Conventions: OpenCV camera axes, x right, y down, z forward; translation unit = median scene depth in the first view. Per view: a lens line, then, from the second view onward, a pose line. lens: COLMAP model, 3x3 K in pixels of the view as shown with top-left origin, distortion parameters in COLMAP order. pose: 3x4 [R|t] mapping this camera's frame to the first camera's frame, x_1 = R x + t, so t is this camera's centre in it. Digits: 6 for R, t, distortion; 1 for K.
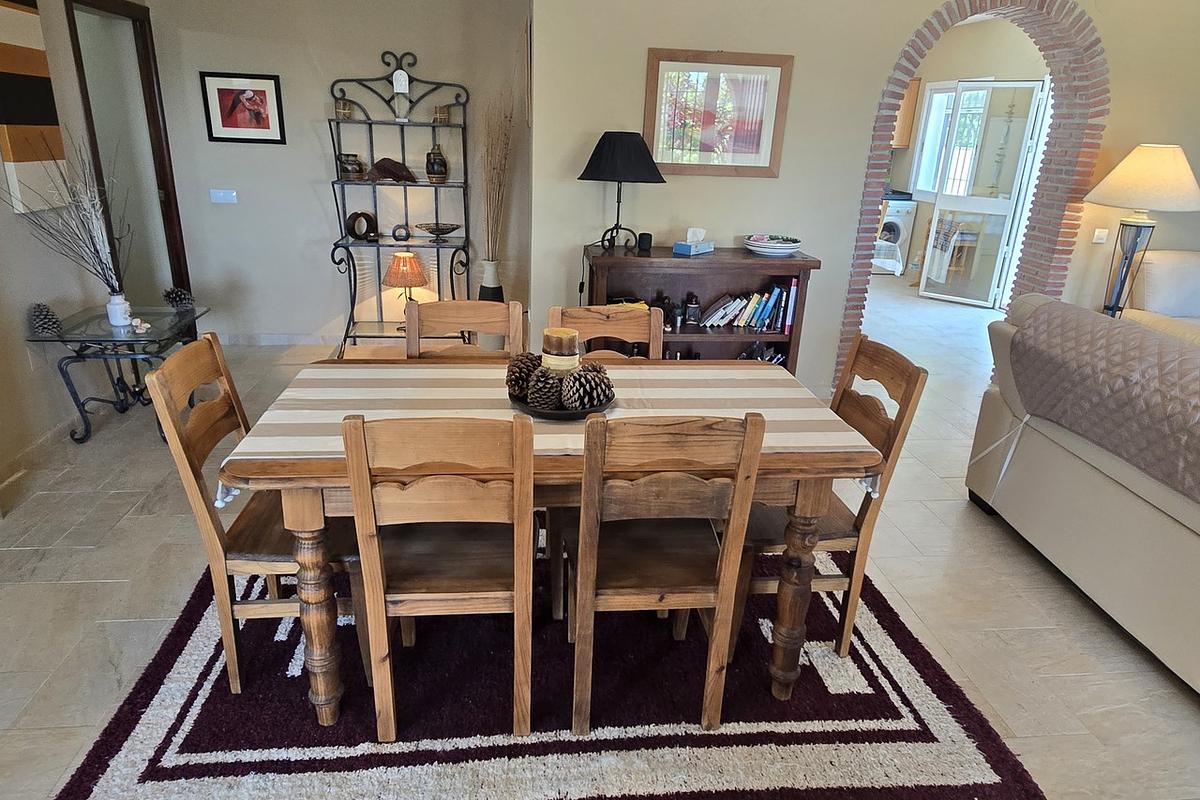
lens RADIAL K [[733.2, 0, 595.2], [0, 733.2, 397.0], [0, 0, 1]] dist [0.001549, -0.002609]
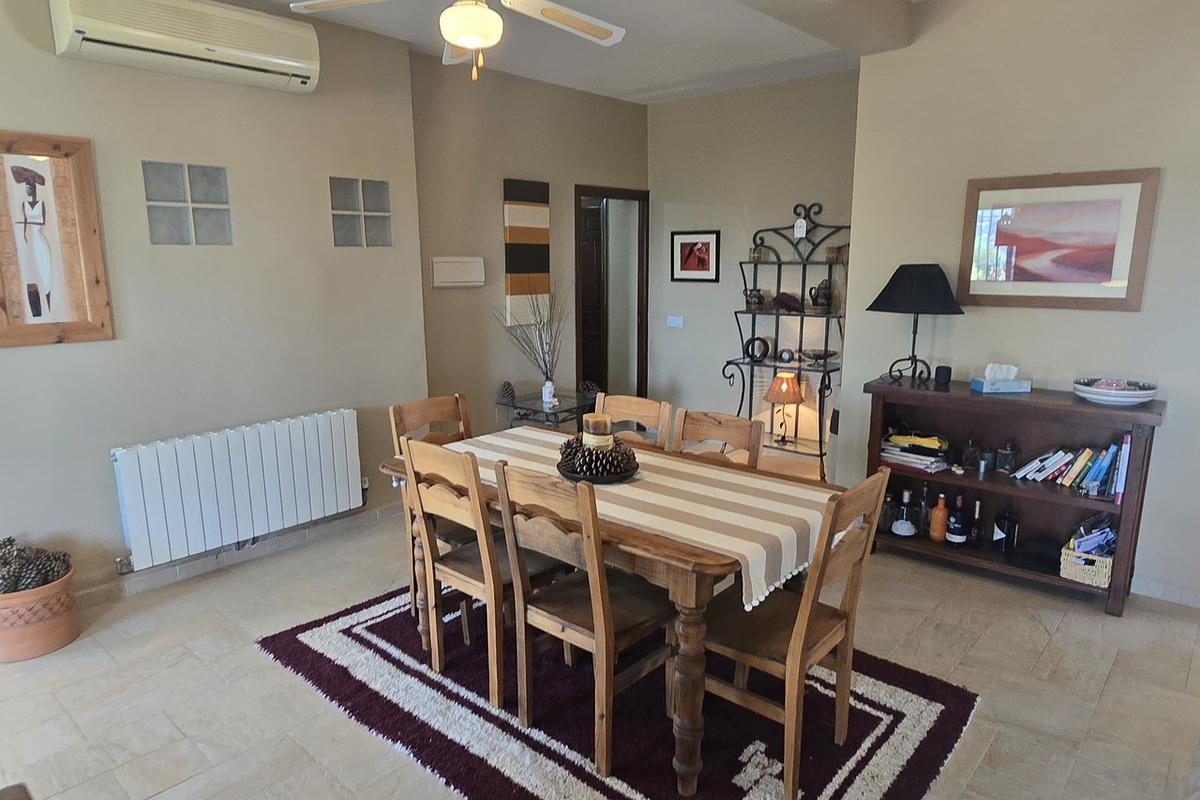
lens RADIAL K [[733.2, 0, 592.5], [0, 733.2, 407.7], [0, 0, 1]] dist [0.001549, -0.002609]
pose [[0.673580, 0.107340, -0.731278, 0.444430], [-0.225235, 0.972149, -0.064767, -0.008992], [0.703959, 0.208335, 0.678998, 0.053408]]
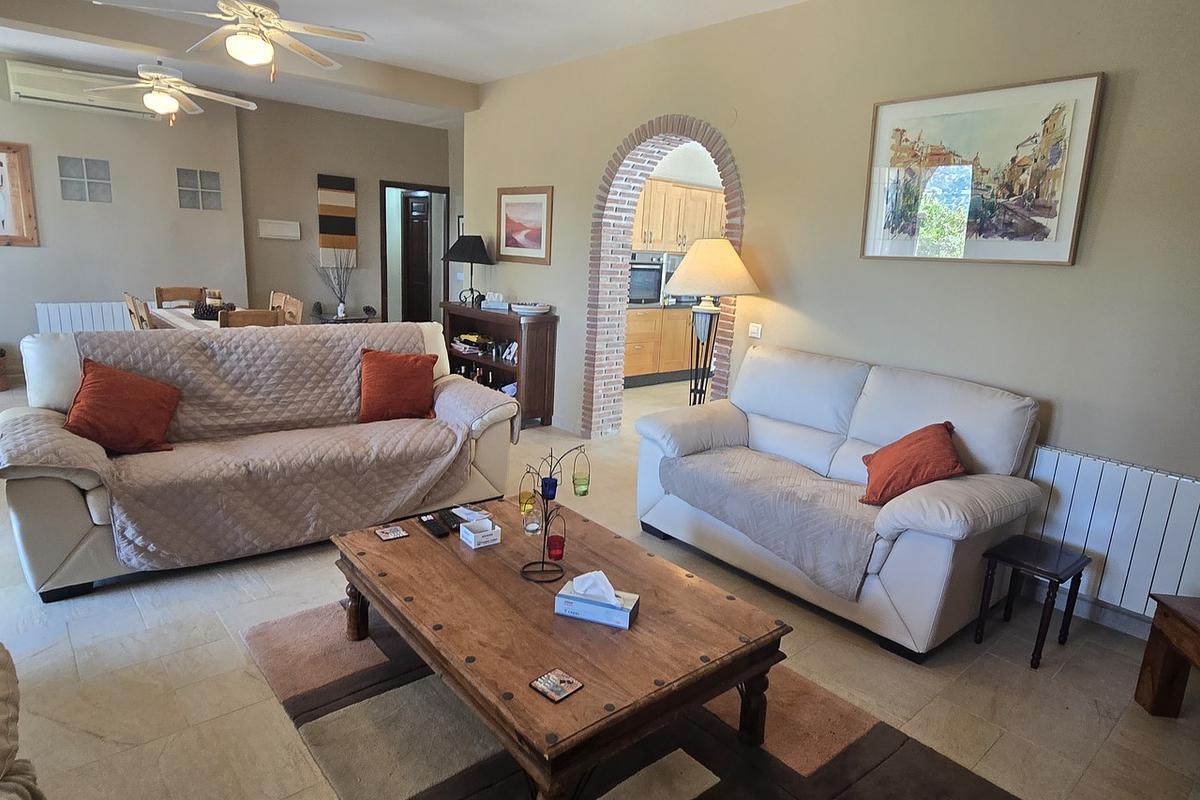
lens RADIAL K [[668.1, 0, 596.6], [0, 668.1, 397.9], [0, 0, 1]] dist [-0.015864, 0.001857]
pose [[0.590055, 0.172652, -0.788687, 1.393104], [-0.310388, 0.950302, -0.024186, -0.046222], [0.745315, 0.259070, 0.614319, 0.325858]]
